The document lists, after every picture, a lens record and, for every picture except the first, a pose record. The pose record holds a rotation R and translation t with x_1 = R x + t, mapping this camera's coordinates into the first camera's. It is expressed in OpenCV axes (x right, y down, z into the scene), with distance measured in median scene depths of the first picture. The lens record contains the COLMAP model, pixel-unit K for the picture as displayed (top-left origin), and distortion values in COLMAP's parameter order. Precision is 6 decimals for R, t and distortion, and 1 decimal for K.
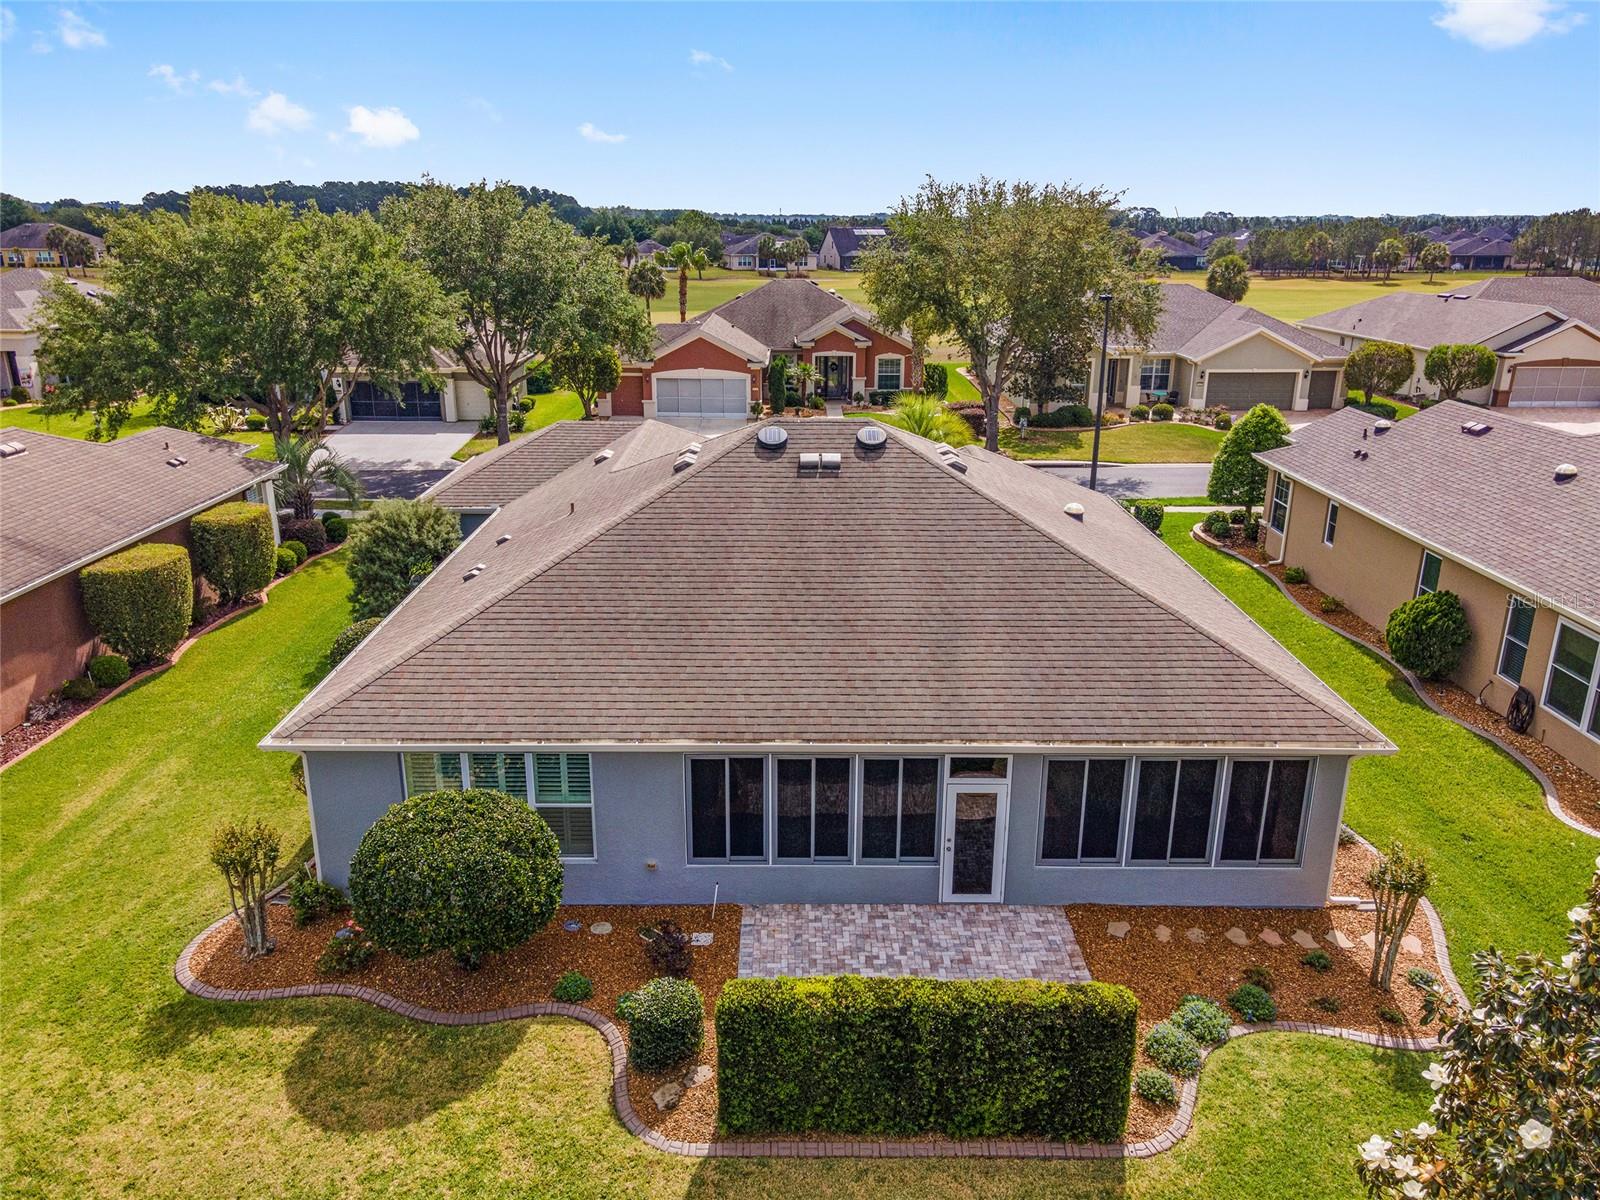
lens RADIAL K [[1169.7, 0, 793.2], [0, 1169.7, 598.6], [0, 0, 1]] dist [0.035994, 0.007237]
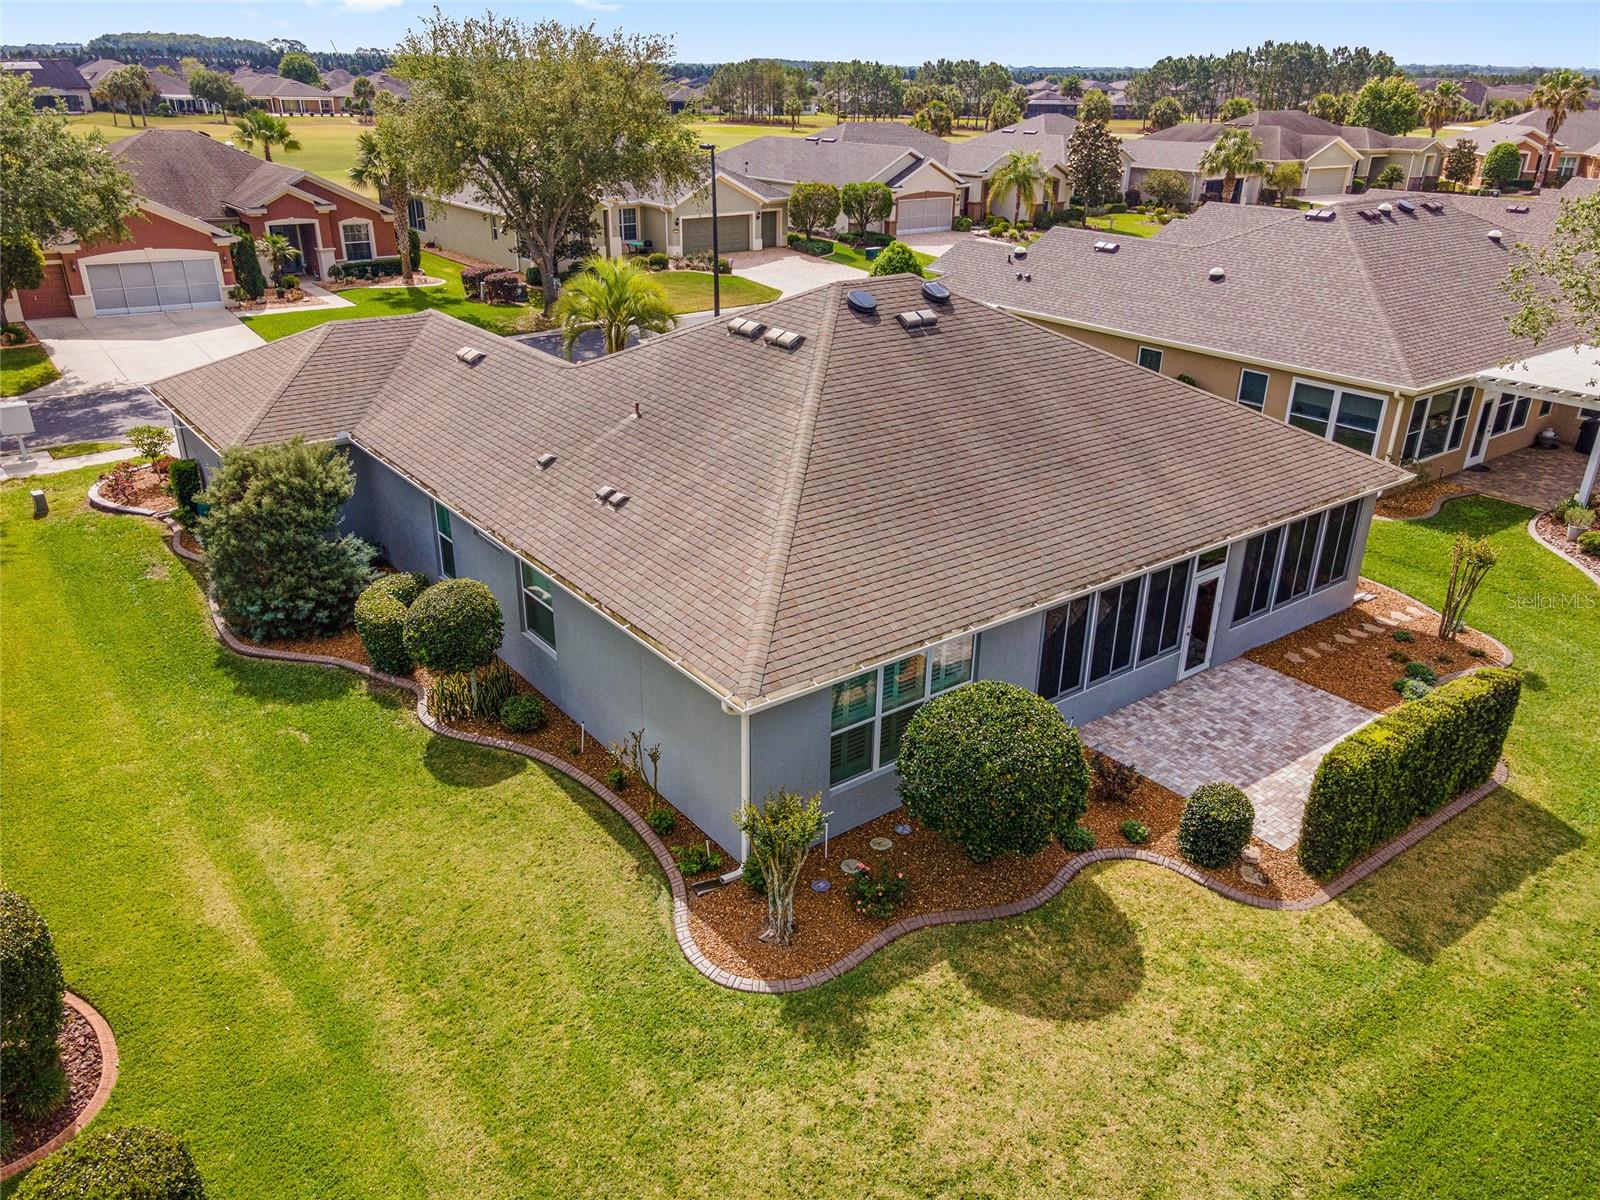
lens RADIAL K [[1196.6, 0, 797.0], [0, 1196.6, 599.1], [0, 0, 1]] dist [0.008678, 0.056243]
pose [[0.795458, -0.239142, 0.556828, -0.578362], [0.175751, 0.970391, 0.165687, -0.060470], [-0.579964, -0.033934, 0.813935, 0.174909]]
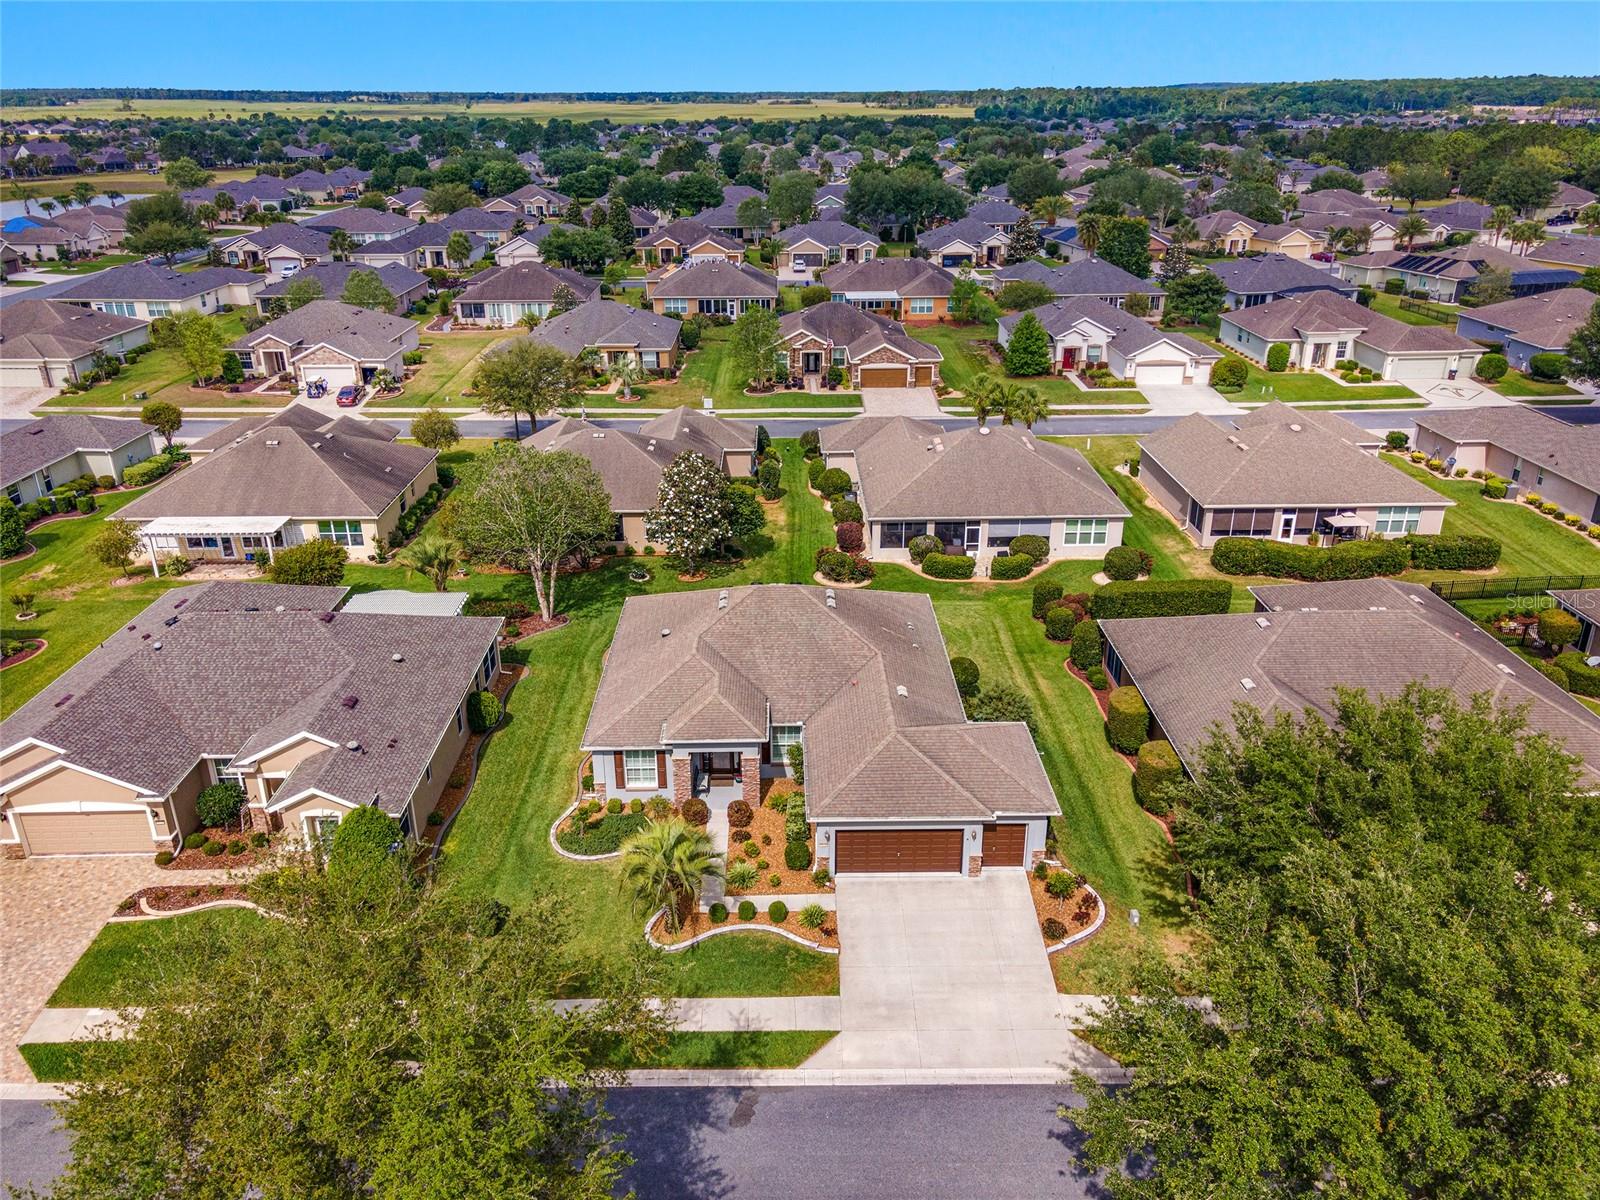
lens RADIAL K [[1196.6, 0, 797.0], [0, 1196.6, 599.1], [0, 0, 1]] dist [0.008678, 0.056243]
pose [[-0.999895, 0.009870, -0.010563, 0.004555], [0.000593, 0.758054, 0.652192, -1.533199], [0.014445, 0.652117, -0.757980, 2.542228]]
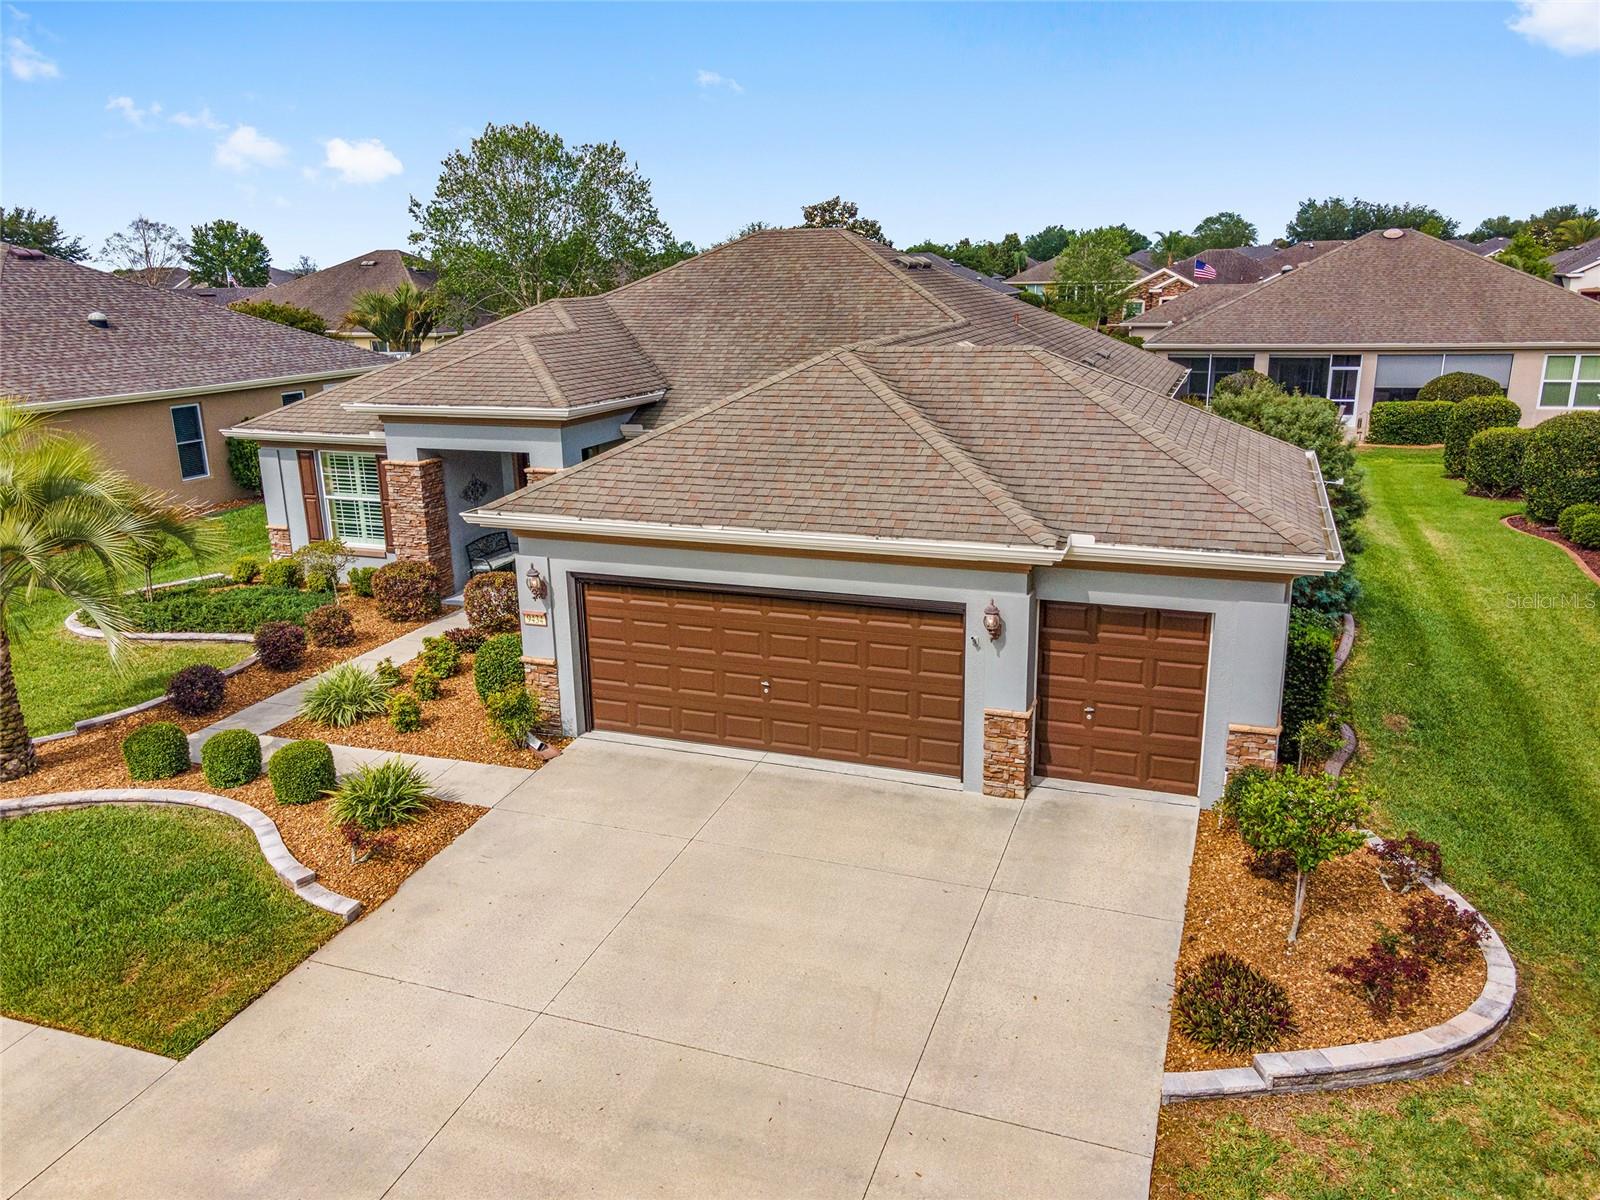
lens RADIAL K [[1196.6, 0, 797.0], [0, 1196.6, 599.1], [0, 0, 1]] dist [0.008678, 0.056243]
pose [[-0.936251, -0.075580, 0.343105, -0.358349], [0.126642, 0.838334, 0.530243, -0.413325], [-0.327712, 0.539892, -0.775320, 1.845368]]
